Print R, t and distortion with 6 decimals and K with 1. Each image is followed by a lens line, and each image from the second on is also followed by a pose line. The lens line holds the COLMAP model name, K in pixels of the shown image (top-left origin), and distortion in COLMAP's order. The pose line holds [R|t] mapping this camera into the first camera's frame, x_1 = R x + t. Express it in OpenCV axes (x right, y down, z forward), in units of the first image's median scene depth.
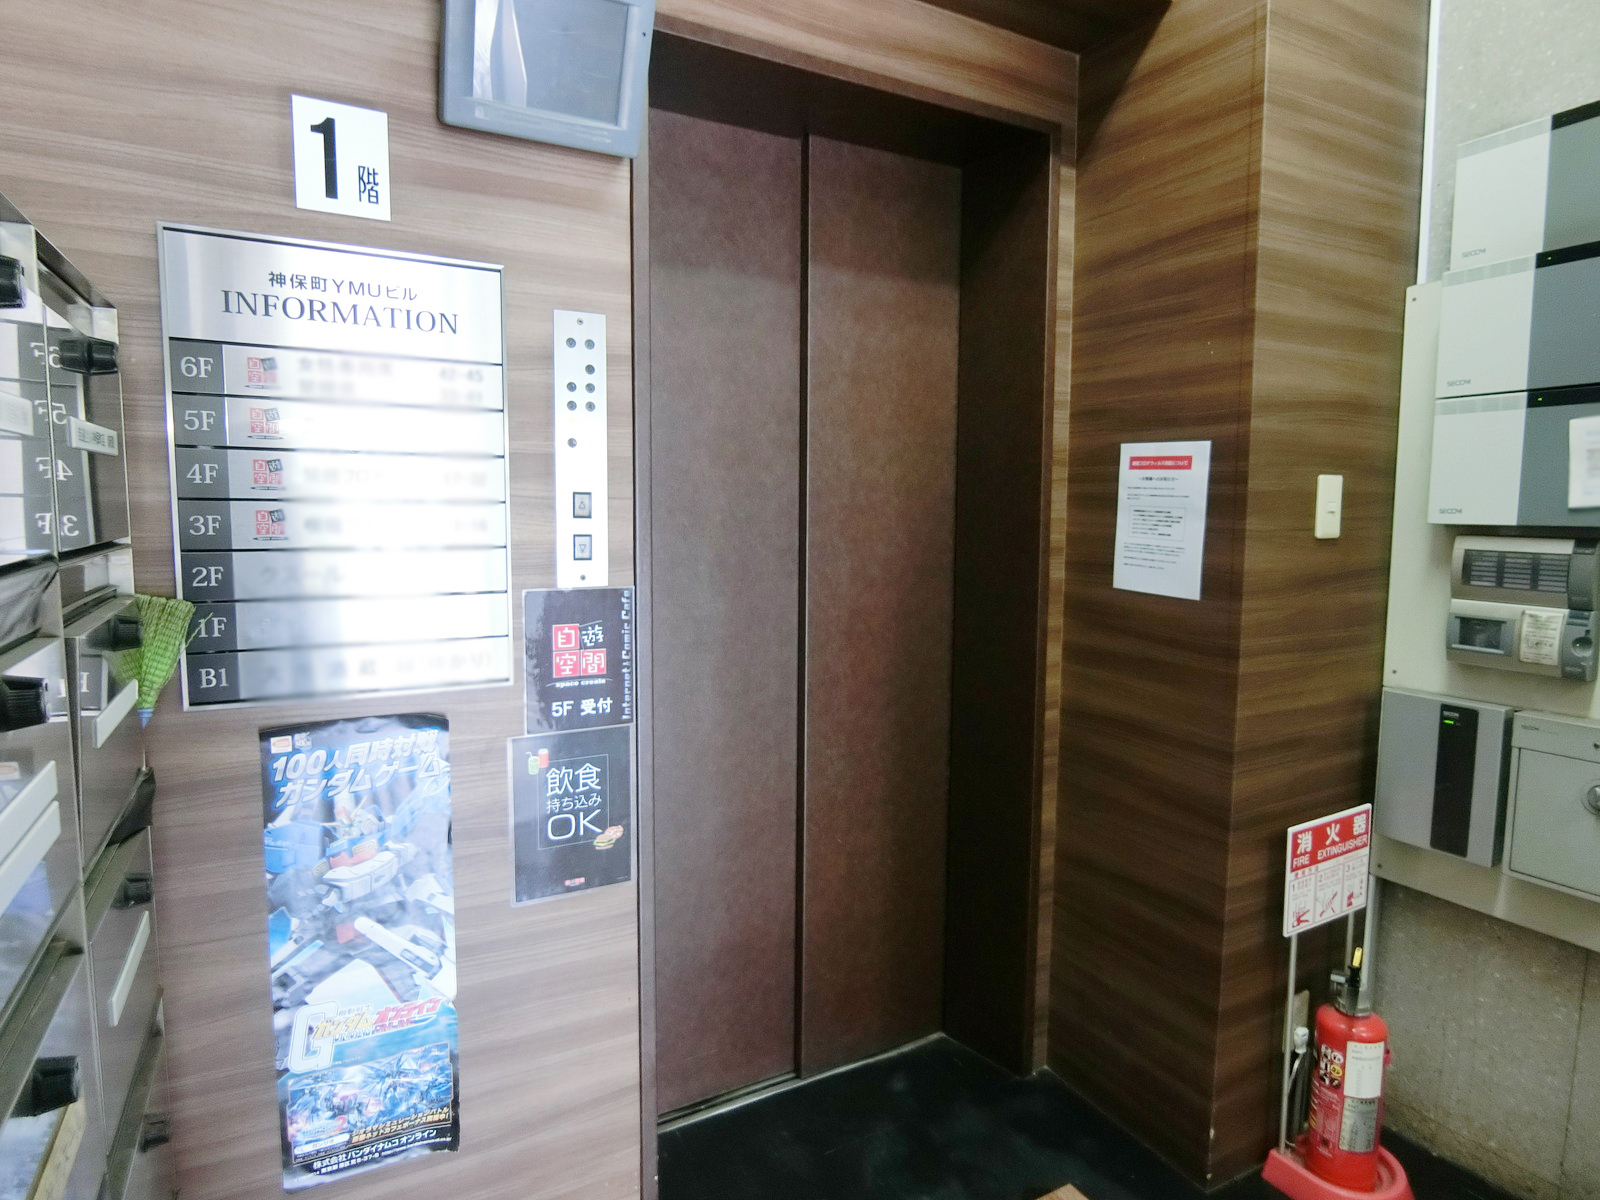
lens RADIAL K [[919.3, 0, 800.0], [0, 919.3, 600.0], [0, 0, 1]] dist [-0.024655, 0.000270]
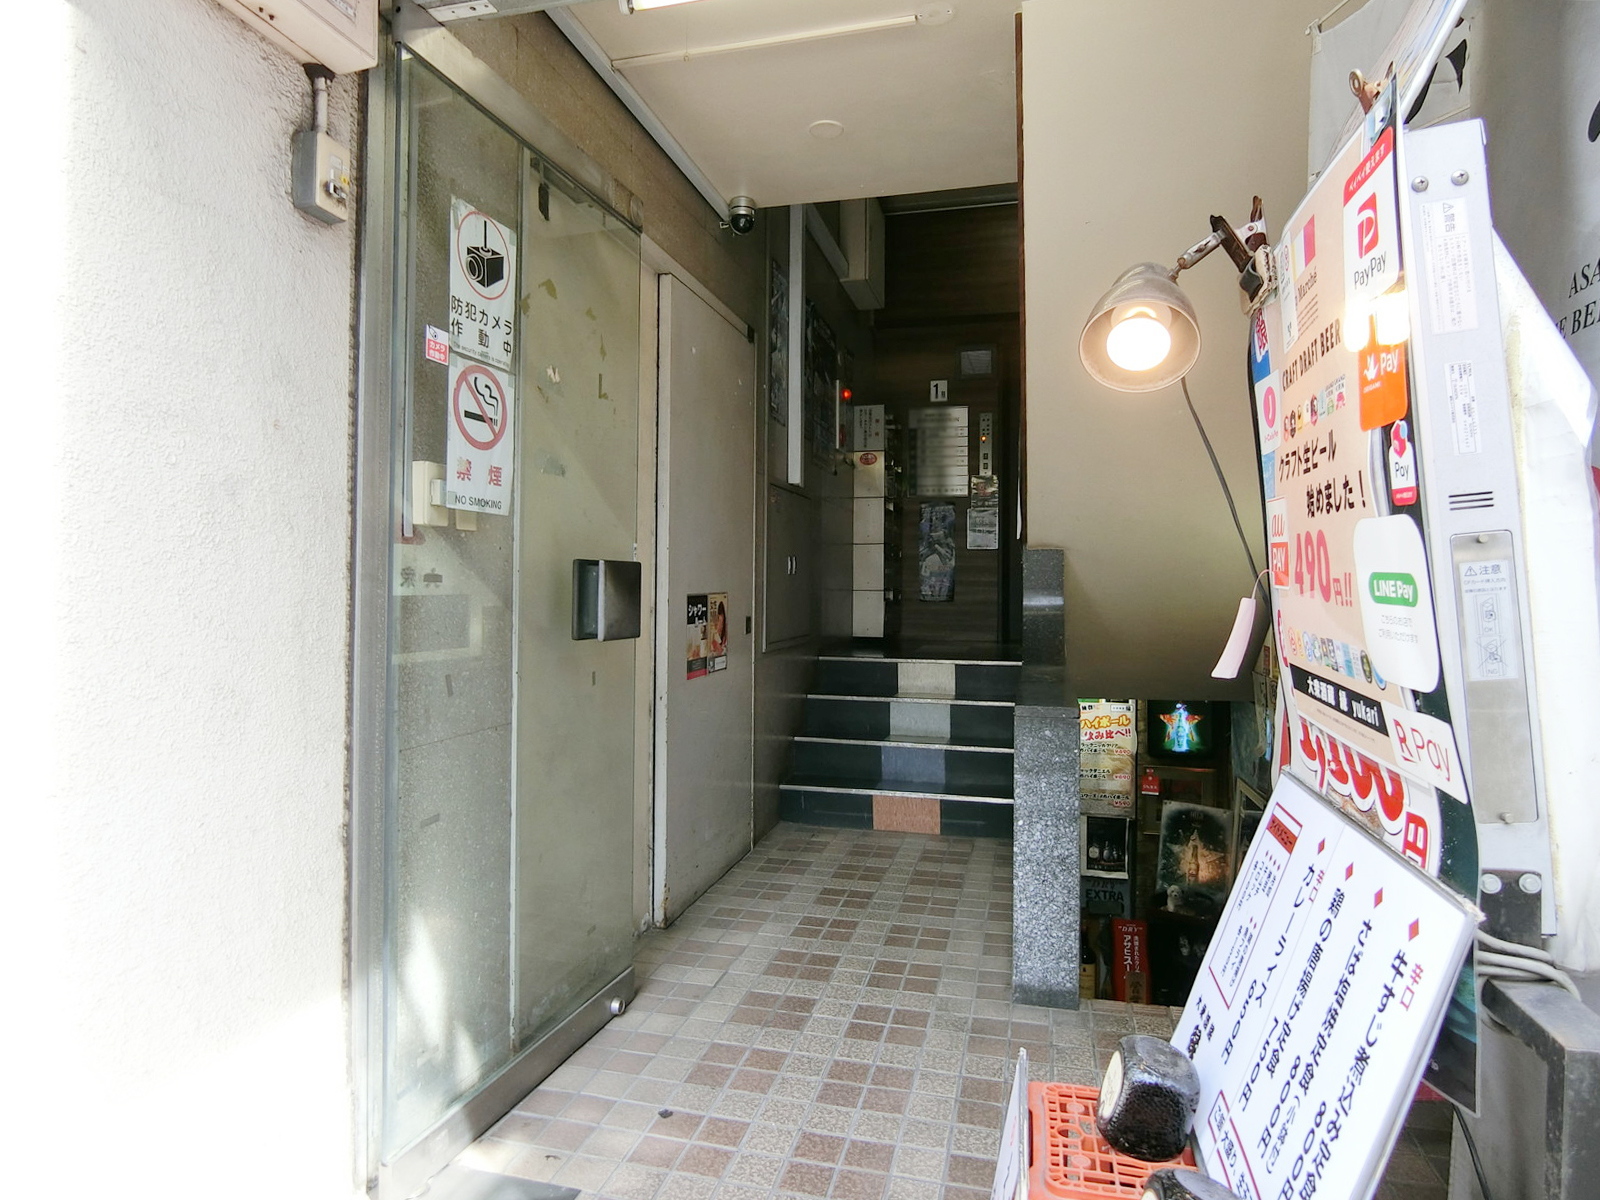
lens RADIAL K [[919.3, 0, 800.0], [0, 919.3, 600.0], [0, 0, 1]] dist [-0.024655, 0.000270]
pose [[0.735306, -0.003578, -0.677726, 2.323543], [-0.060792, 0.995607, -0.071213, 1.058607], [0.675003, 0.093563, 0.731858, -3.067237]]
